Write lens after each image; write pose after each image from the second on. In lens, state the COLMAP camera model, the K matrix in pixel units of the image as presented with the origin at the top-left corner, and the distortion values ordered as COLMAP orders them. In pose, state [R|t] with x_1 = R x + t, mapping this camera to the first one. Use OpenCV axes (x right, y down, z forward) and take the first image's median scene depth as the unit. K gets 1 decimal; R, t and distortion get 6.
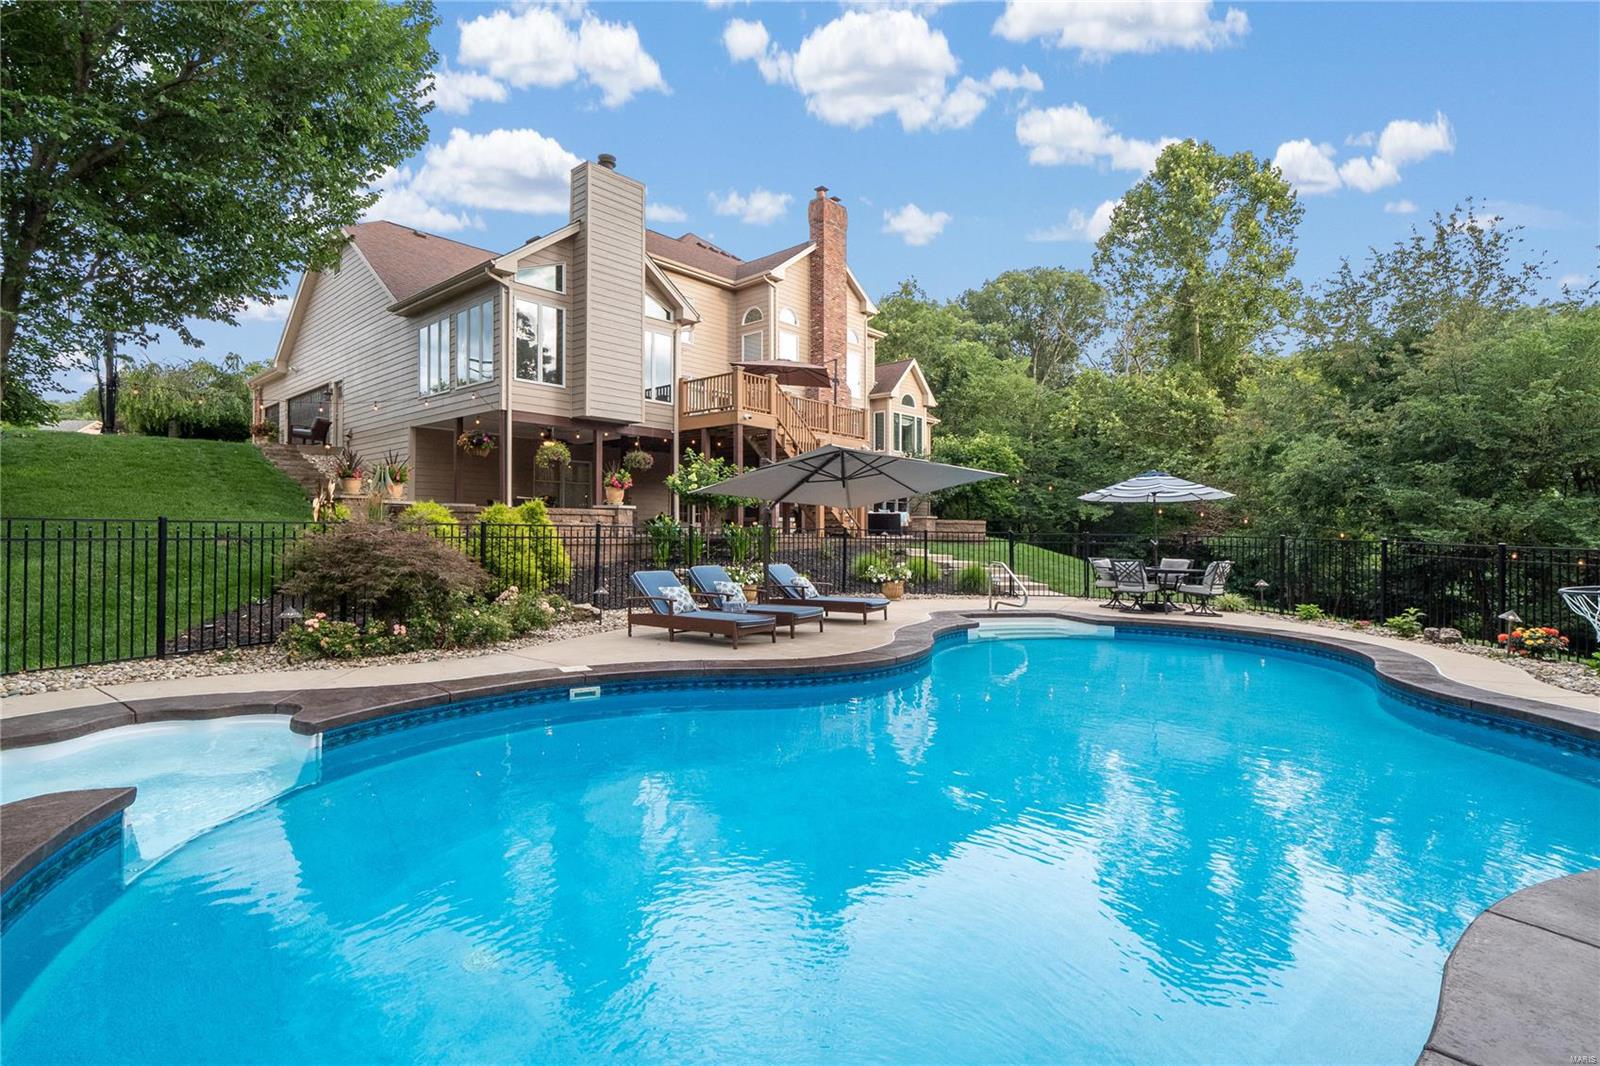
lens RADIAL K [[712.6, 0, 791.7], [0, 712.6, 496.1], [0, 0, 1]] dist [-0.002270, -0.007979]
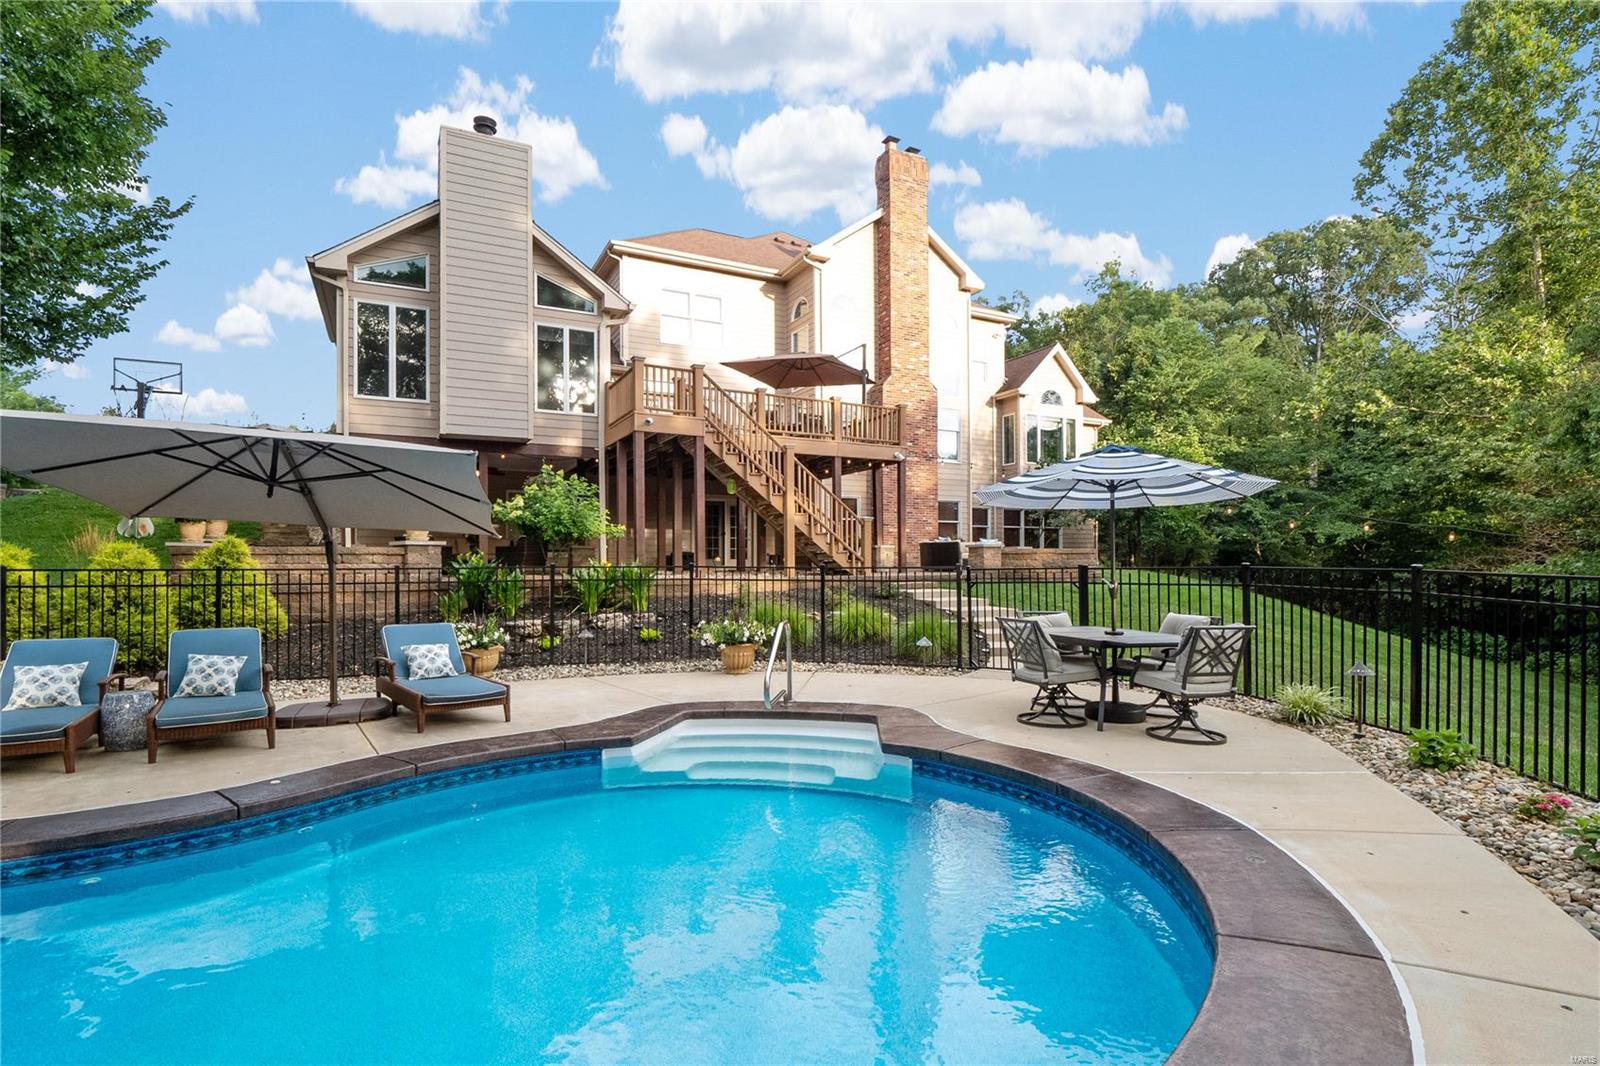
lens RADIAL K [[705.6, 0, 849.9], [0, 705.6, 543.1], [0, 0, 1]] dist [-0.008803, -0.000375]
pose [[0.942933, -0.027131, -0.331875, 0.339537], [0.032933, 0.999387, 0.011871, 0.015523], [0.331349, -0.022123, 0.943249, 0.308464]]
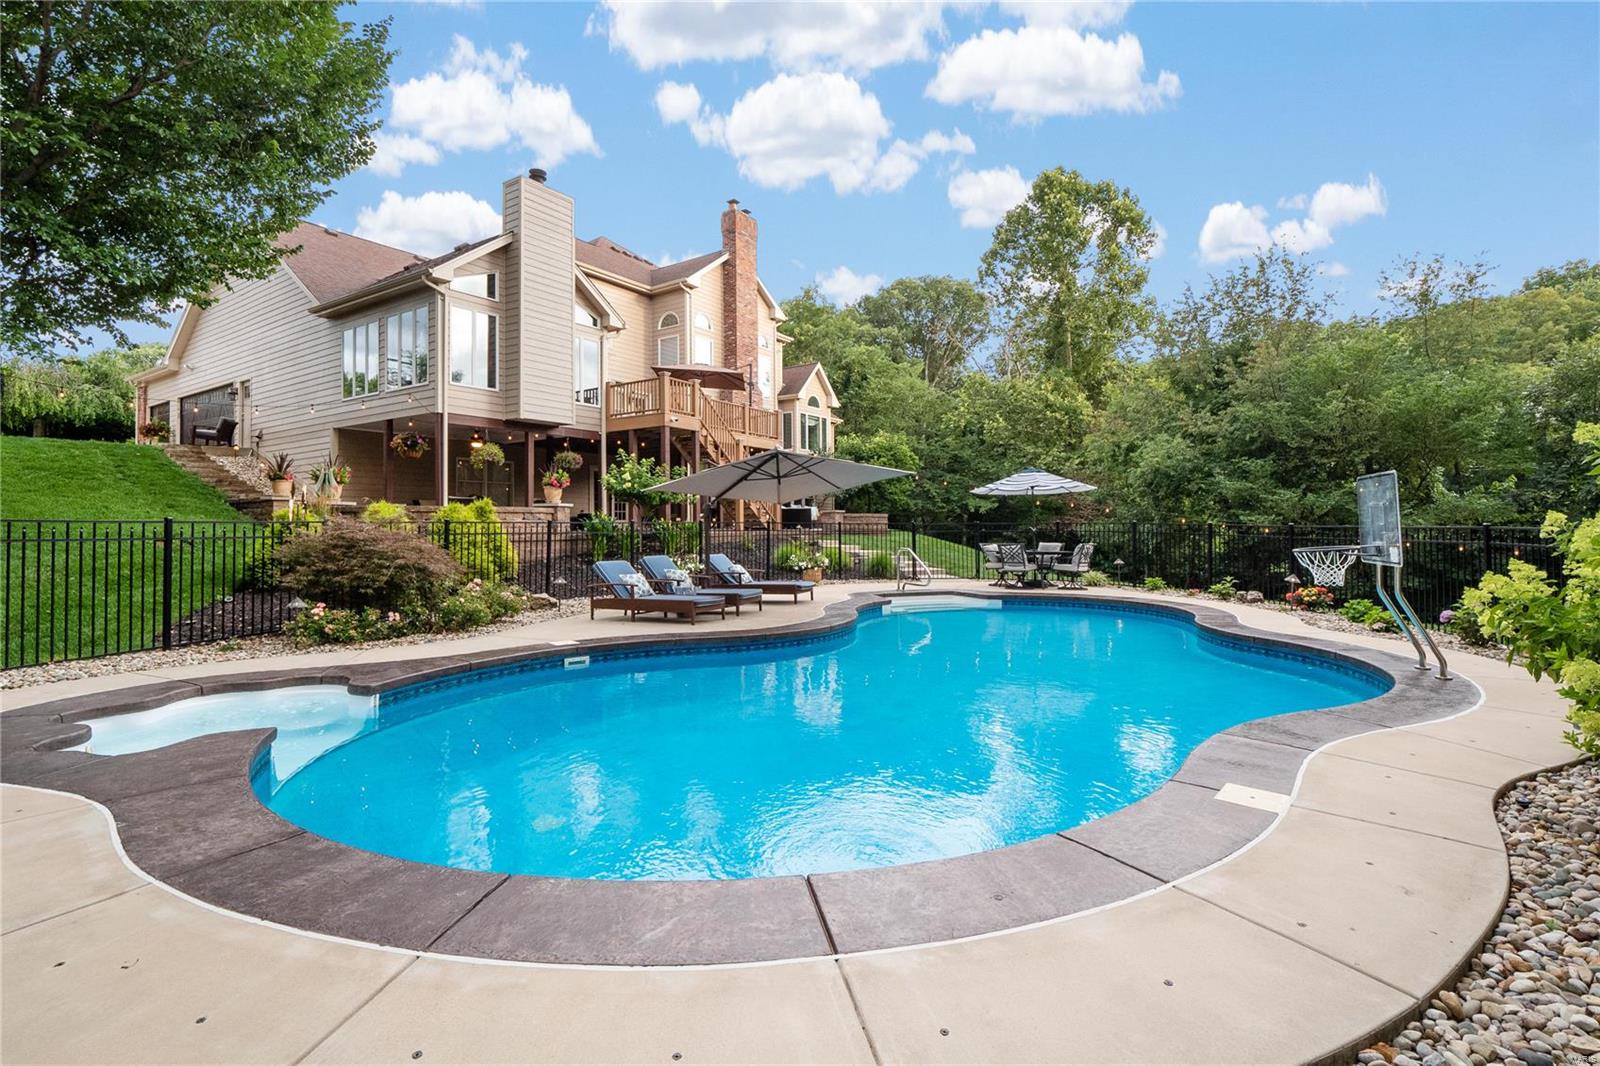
lens RADIAL K [[712.6, 0, 791.7], [0, 712.6, 496.1], [0, 0, 1]] dist [-0.002270, -0.007979]
pose [[0.989682, -0.011694, 0.142802, -0.036991], [0.011062, 0.999925, 0.005221, 0.000281], [-0.142853, -0.003588, 0.989737, -0.075544]]
